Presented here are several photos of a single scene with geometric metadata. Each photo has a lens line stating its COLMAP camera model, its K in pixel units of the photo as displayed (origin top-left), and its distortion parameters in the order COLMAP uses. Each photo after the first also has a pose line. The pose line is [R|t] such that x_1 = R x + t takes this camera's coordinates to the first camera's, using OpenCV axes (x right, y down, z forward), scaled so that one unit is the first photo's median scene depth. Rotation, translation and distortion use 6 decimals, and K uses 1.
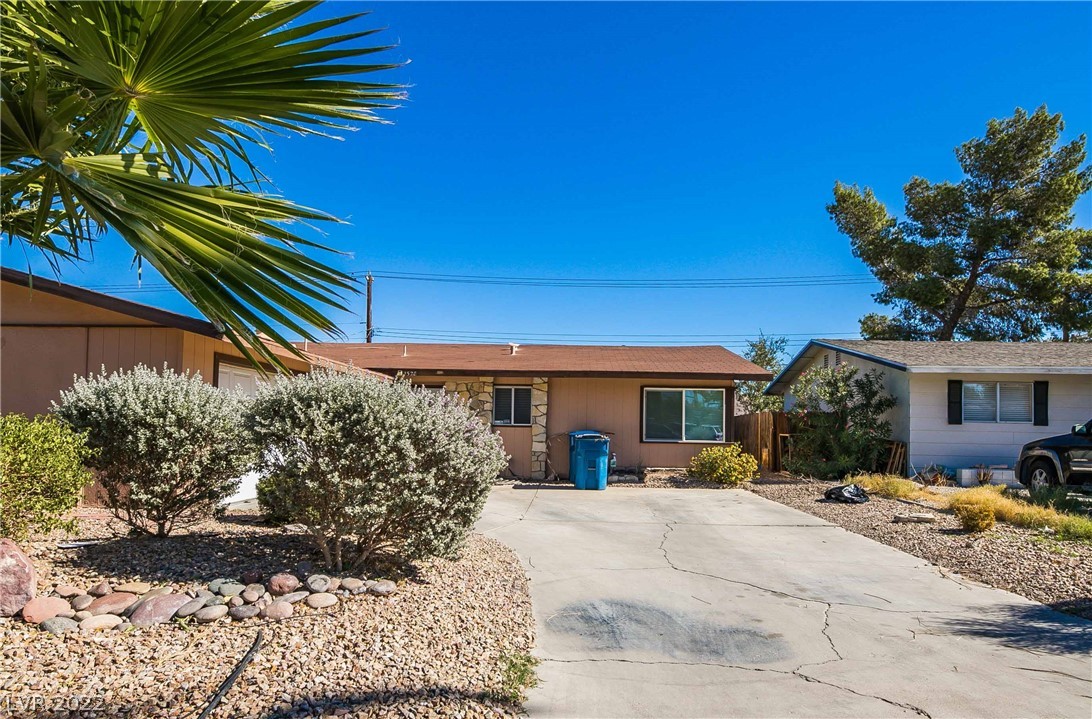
lens RADIAL K [[609.4, 0, 546.8], [0, 609.4, 414.3], [0, 0, 1]] dist [0.004652, 0.000188]
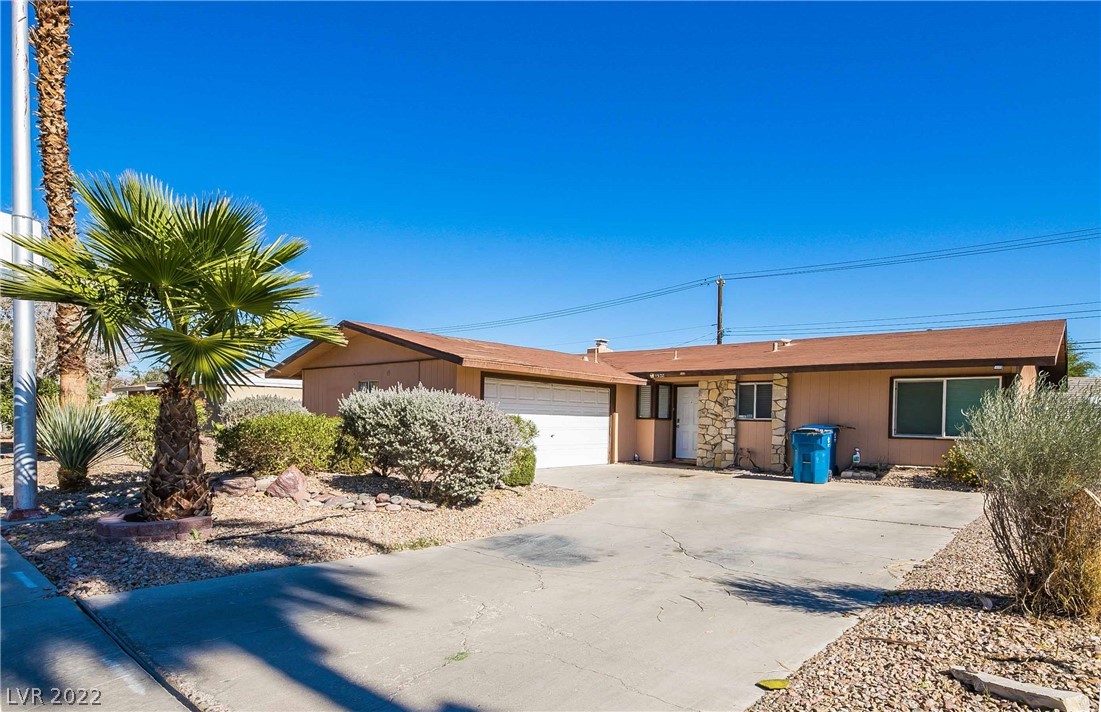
lens RADIAL K [[595.9, 0, 535.8], [0, 595.9, 422.7], [0, 0, 1]] dist [0.001999, 0.000637]
pose [[0.781462, 0.002933, -0.623946, 0.309893], [0.010407, 0.999789, 0.017733, 0.001068], [0.623866, -0.020352, 0.781266, -0.051796]]
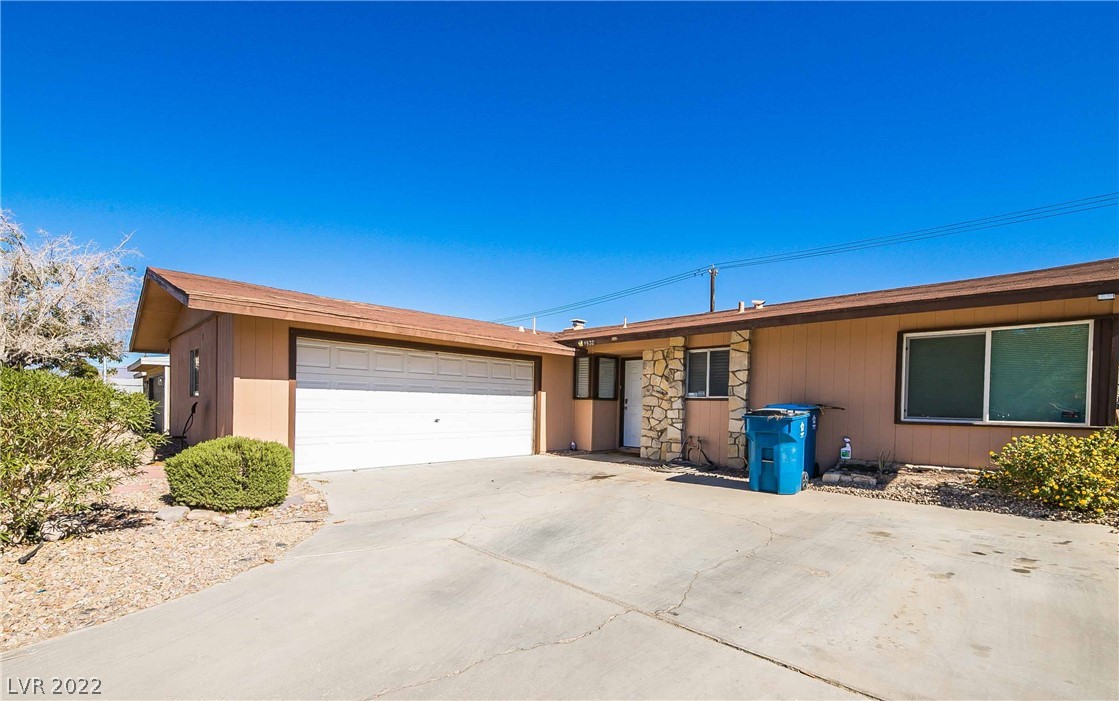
lens RADIAL K [[485.7, 0, 560.4], [0, 485.7, 412.8], [0, 0, 1]] dist [-0.003003, -0.000836]
pose [[0.758275, 0.007439, -0.651892, 0.223442], [0.014497, 0.999495, 0.028268, 0.017347], [0.651773, -0.030885, 0.757785, 0.414951]]
